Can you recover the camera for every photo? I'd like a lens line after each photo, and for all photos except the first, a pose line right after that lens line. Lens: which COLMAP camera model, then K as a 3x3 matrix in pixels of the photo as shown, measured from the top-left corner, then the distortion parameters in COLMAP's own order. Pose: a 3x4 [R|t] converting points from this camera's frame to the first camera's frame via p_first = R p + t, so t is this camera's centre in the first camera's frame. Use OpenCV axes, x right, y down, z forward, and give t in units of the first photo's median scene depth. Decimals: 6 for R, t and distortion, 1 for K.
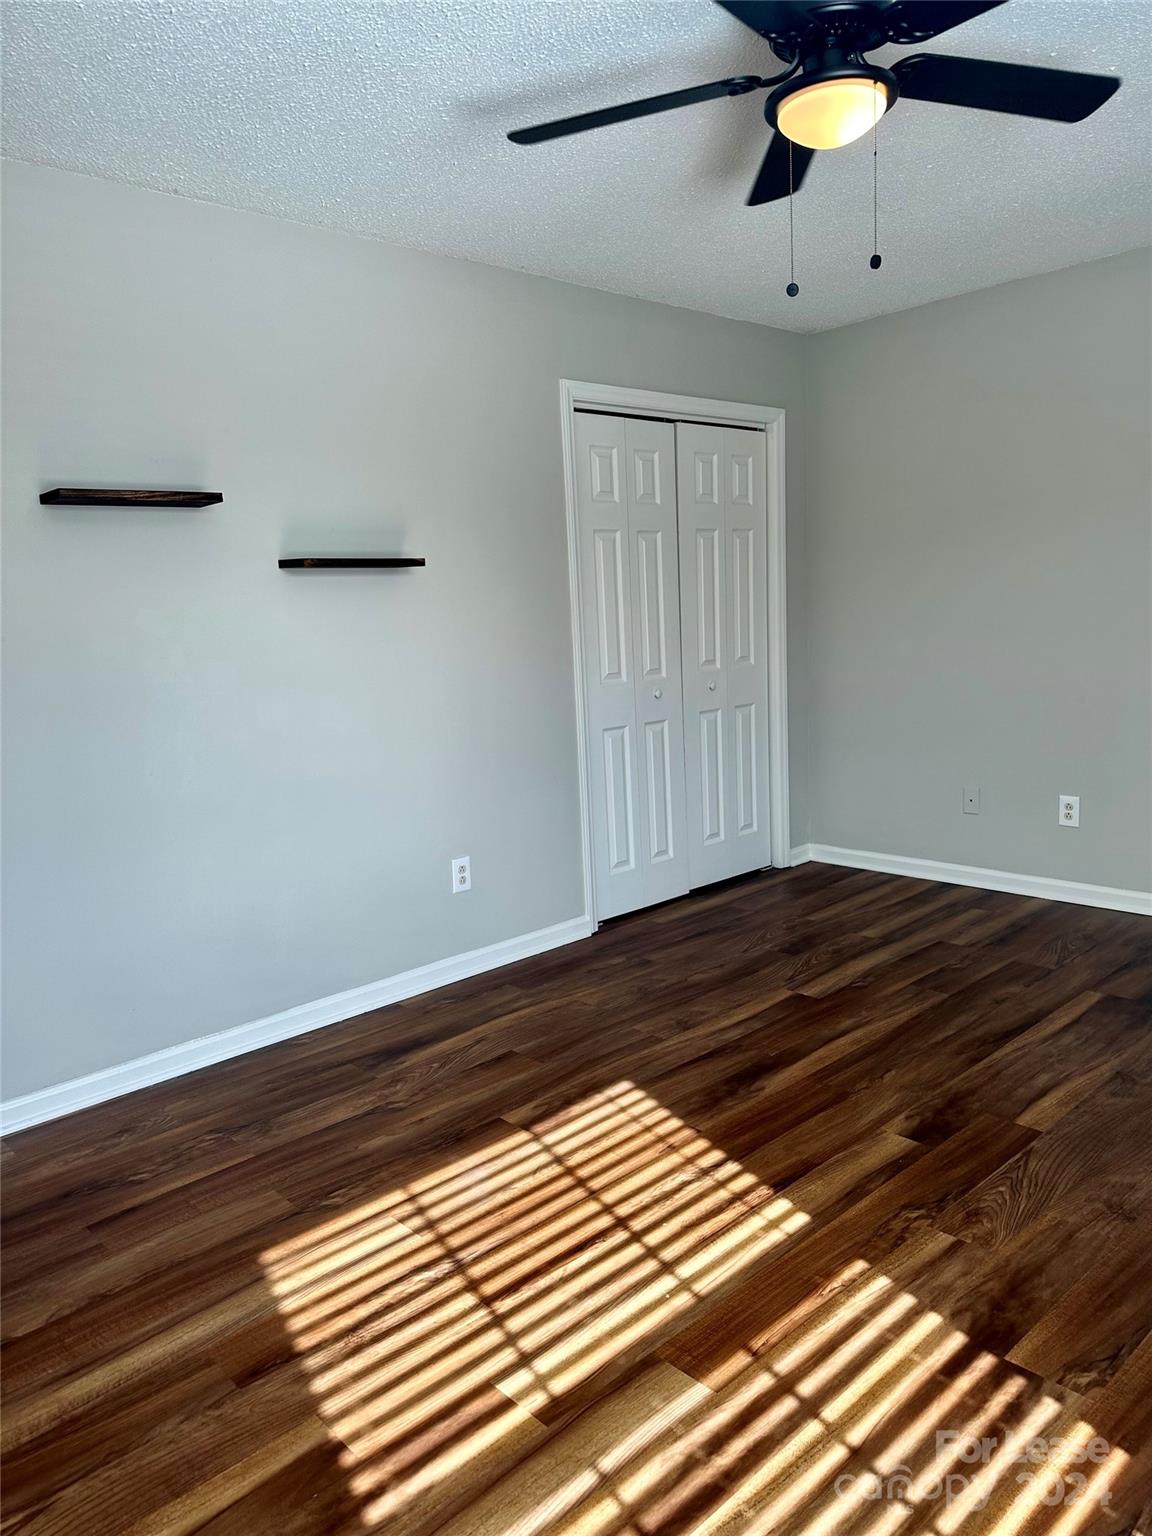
lens RADIAL K [[1066.8, 0, 572.5], [0, 1066.8, 769.8], [0, 0, 1]] dist [-0.003818, -0.005875]
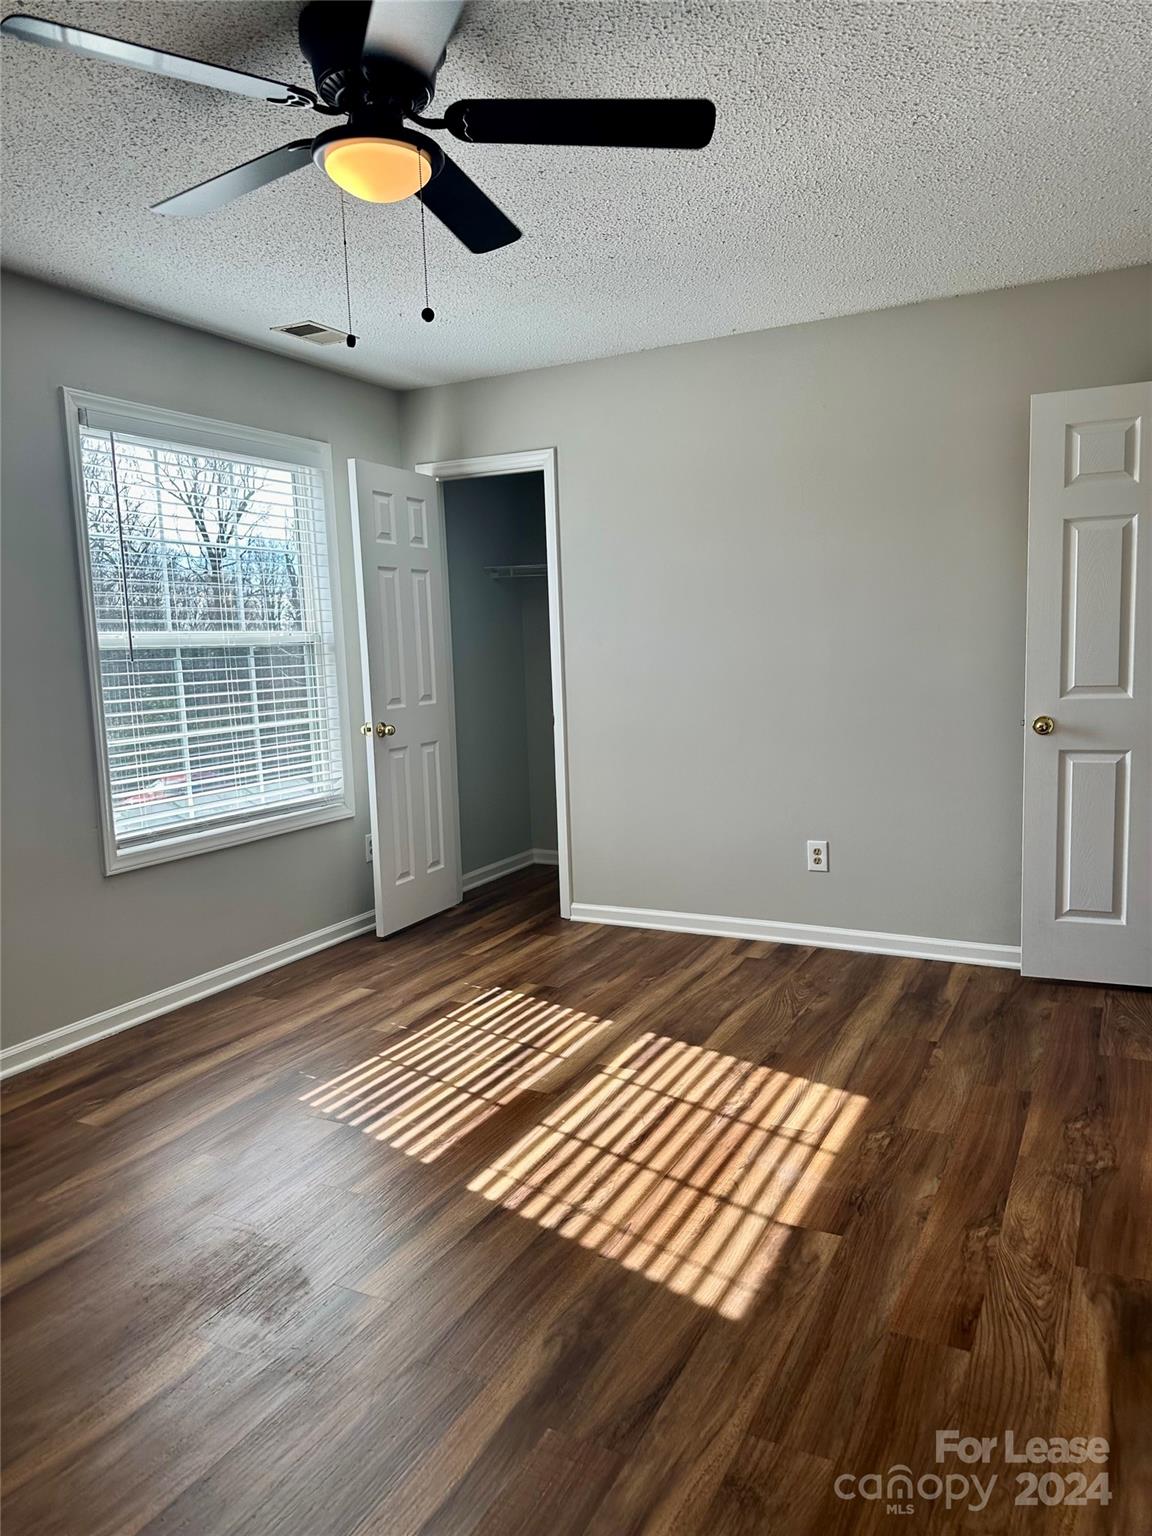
lens RADIAL K [[1066.8, 0, 576.0], [0, 1066.8, 768.3], [0, 0, 1]] dist [-0.003818, -0.005875]
pose [[-0.937530, 0.124304, -0.324939, 0.437918], [0.033922, 0.962203, 0.270211, -0.318722], [0.346246, 0.242308, -0.906311, 2.006388]]
